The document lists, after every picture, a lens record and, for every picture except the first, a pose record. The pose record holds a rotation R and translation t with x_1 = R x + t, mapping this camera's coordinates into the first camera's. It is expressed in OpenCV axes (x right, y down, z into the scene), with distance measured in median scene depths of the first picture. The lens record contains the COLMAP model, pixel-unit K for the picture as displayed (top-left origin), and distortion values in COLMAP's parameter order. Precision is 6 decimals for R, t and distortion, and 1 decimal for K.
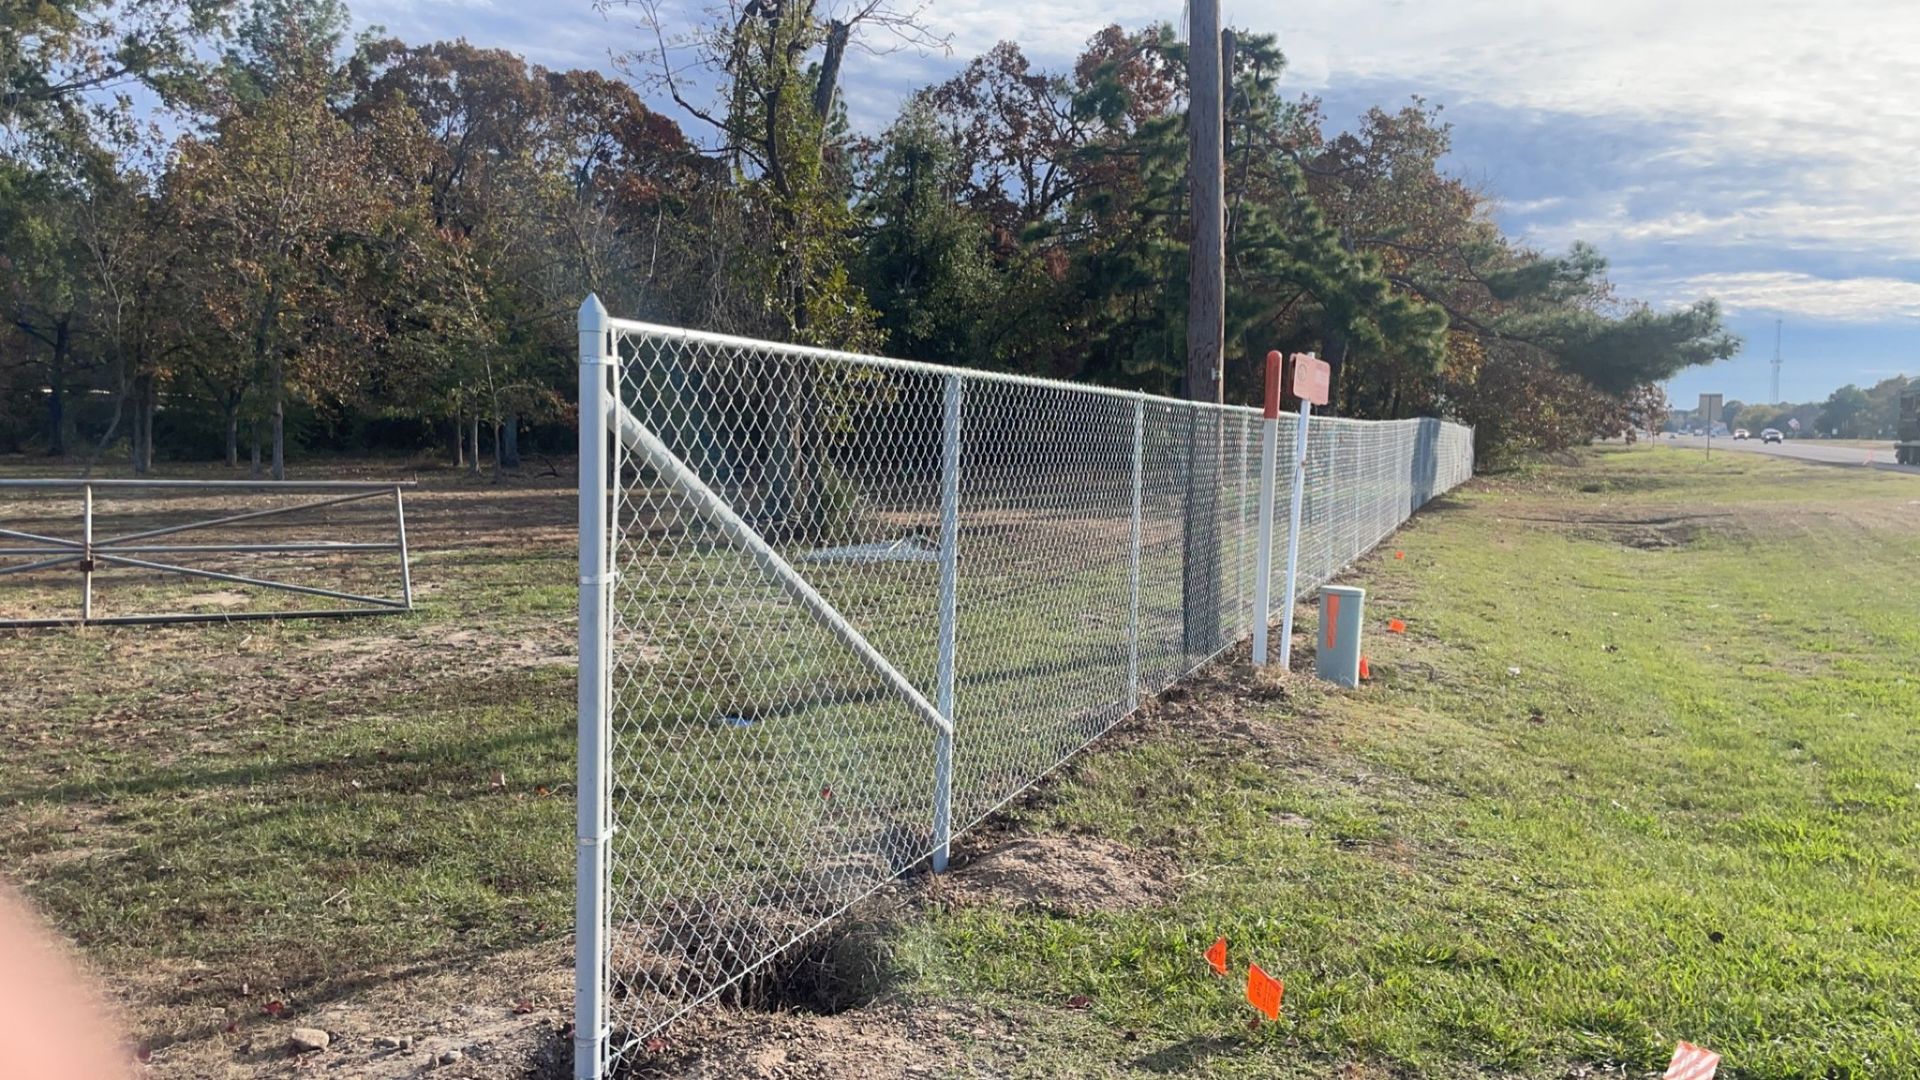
lens RADIAL K [[1534.9, 0, 960.0], [0, 1534.9, 540.0], [0, 0, 1]] dist [0.102377, -0.142414]
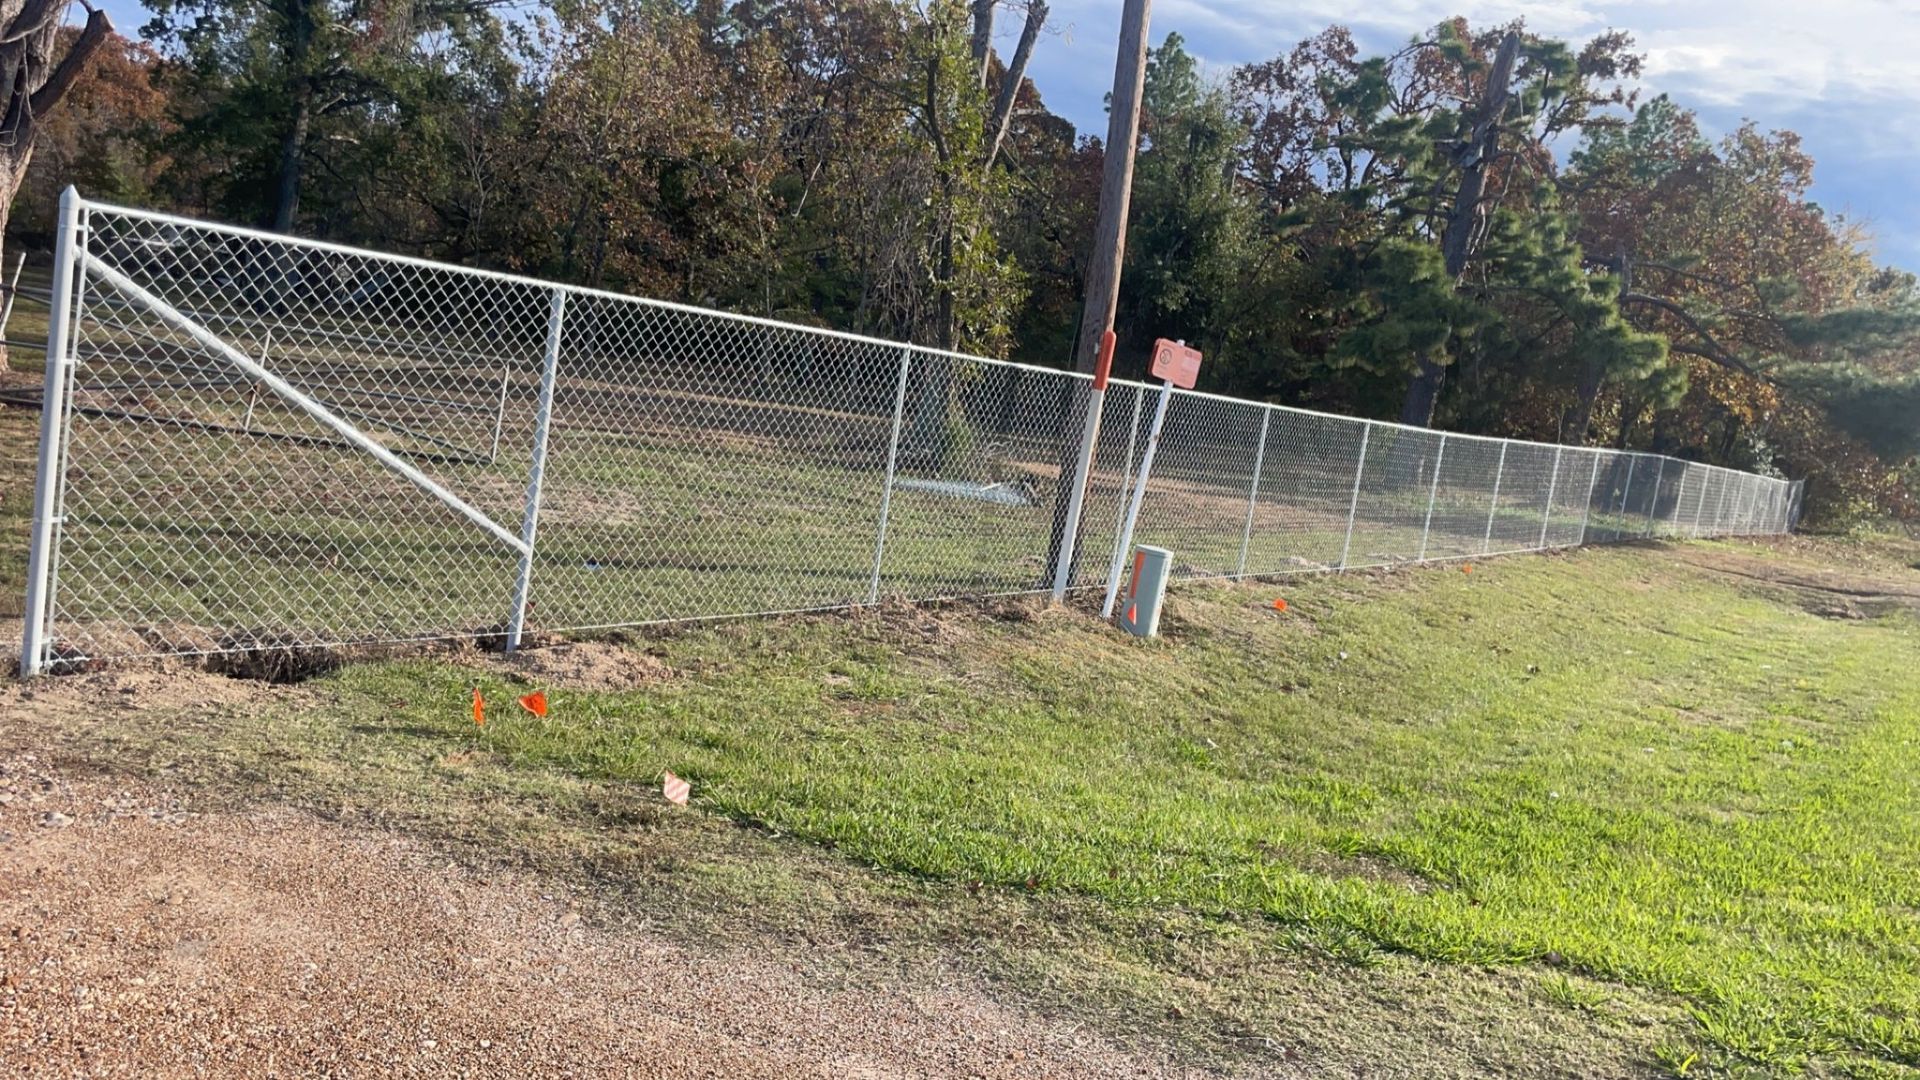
lens RADIAL K [[1534.9, 0, 960.0], [0, 1534.9, 540.0], [0, 0, 1]] dist [0.102377, -0.142414]
pose [[0.959409, 0.157265, -0.234099, 0.110191], [-0.151891, 0.987549, 0.040930, 0.000175], [0.237621, -0.003711, 0.971351, -0.038562]]
